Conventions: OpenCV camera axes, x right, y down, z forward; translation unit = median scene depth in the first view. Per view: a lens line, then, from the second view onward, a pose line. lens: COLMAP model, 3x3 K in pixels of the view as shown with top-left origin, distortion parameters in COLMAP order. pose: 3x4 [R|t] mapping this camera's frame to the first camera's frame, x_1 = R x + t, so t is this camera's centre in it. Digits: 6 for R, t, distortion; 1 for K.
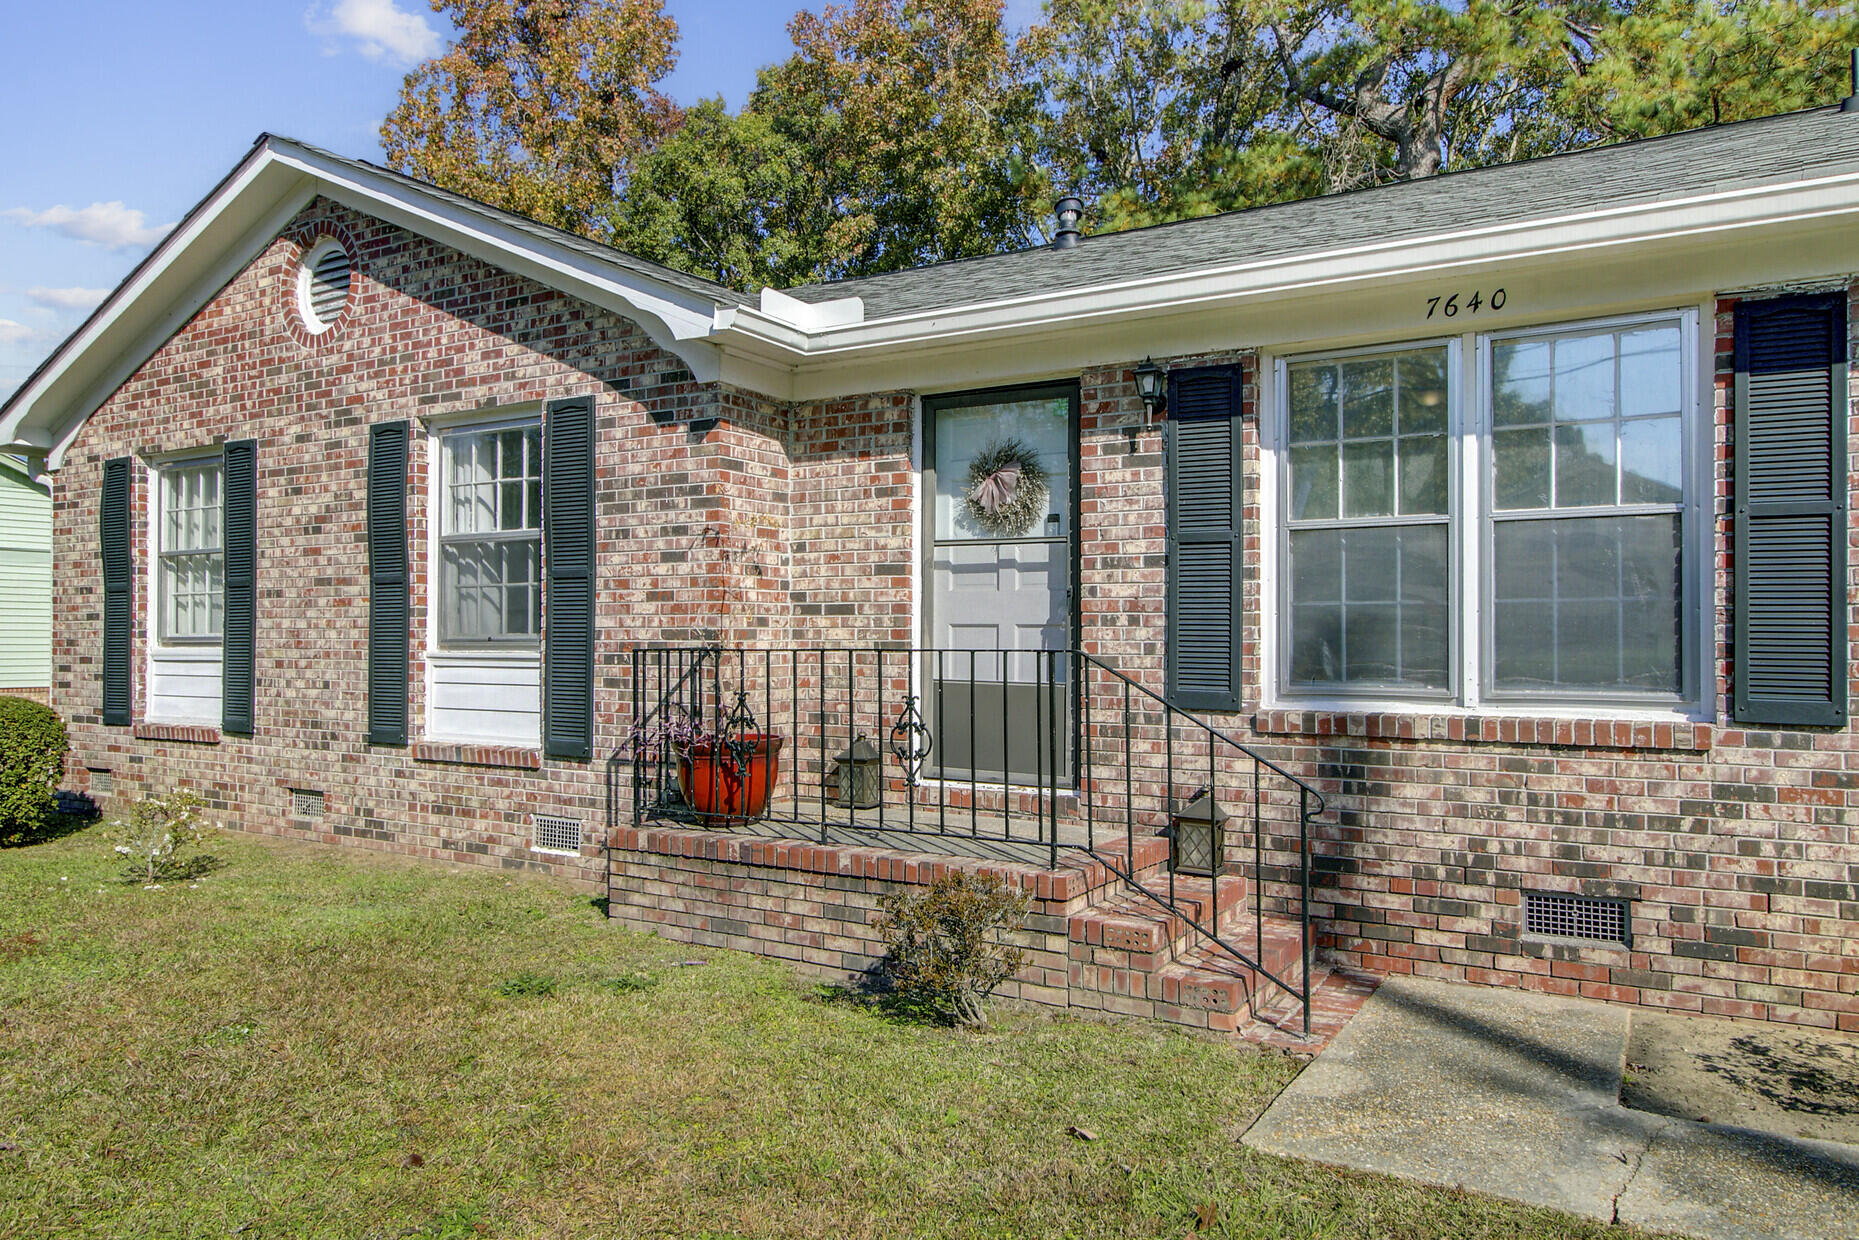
lens RADIAL K [[1293.8, 0, 930.2], [0, 1293.8, 631.3], [0, 0, 1]] dist [0.011317, -0.001790]
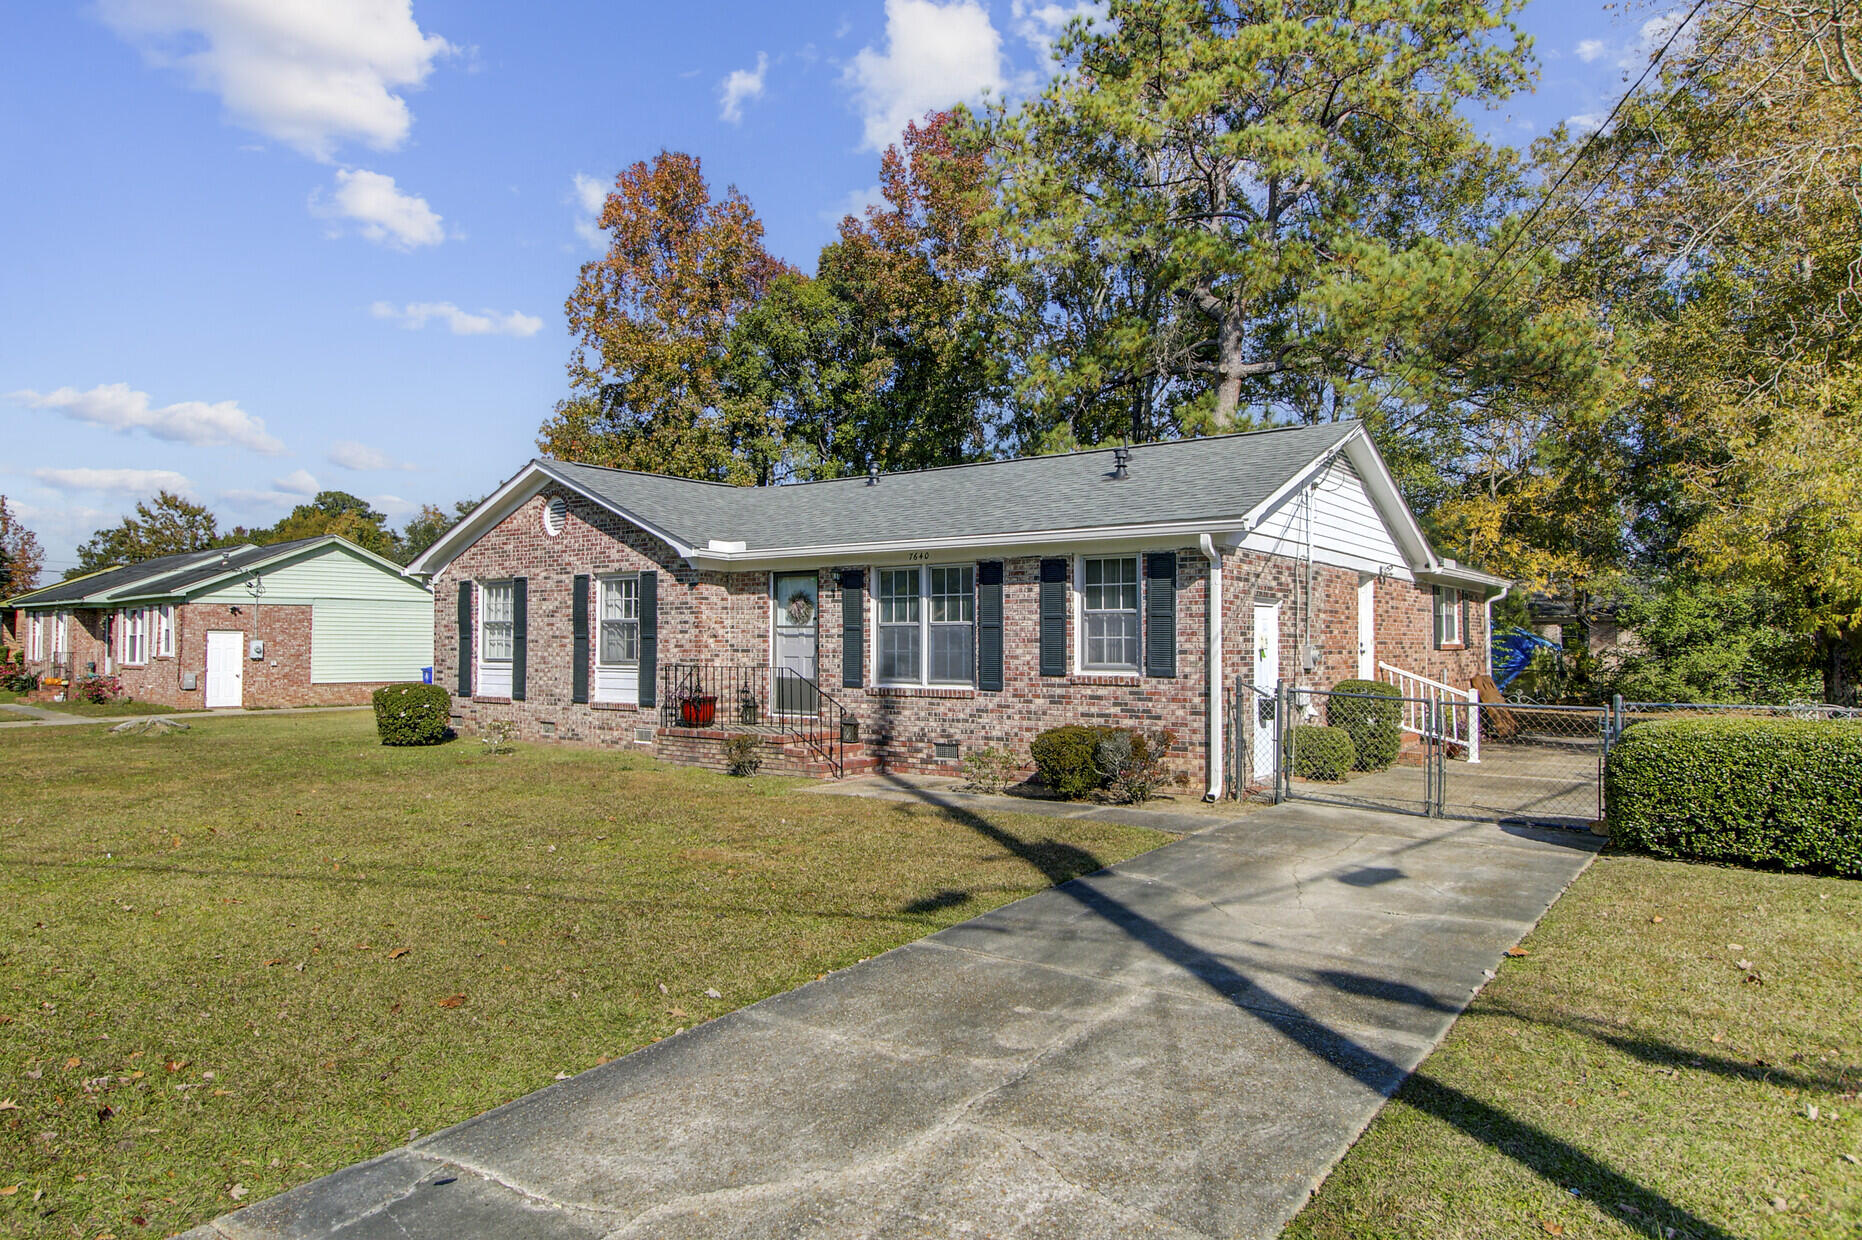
lens RADIAL K [[1147.9, 0, 930.8], [0, 1147.9, 614.1], [0, 0, 1]] dist [0.001548, 0.000174]
pose [[0.996425, -0.004377, -0.084370, 0.485667], [0.002810, 0.999822, -0.018681, -0.044497], [0.084436, 0.018377, 0.996259, -1.264928]]
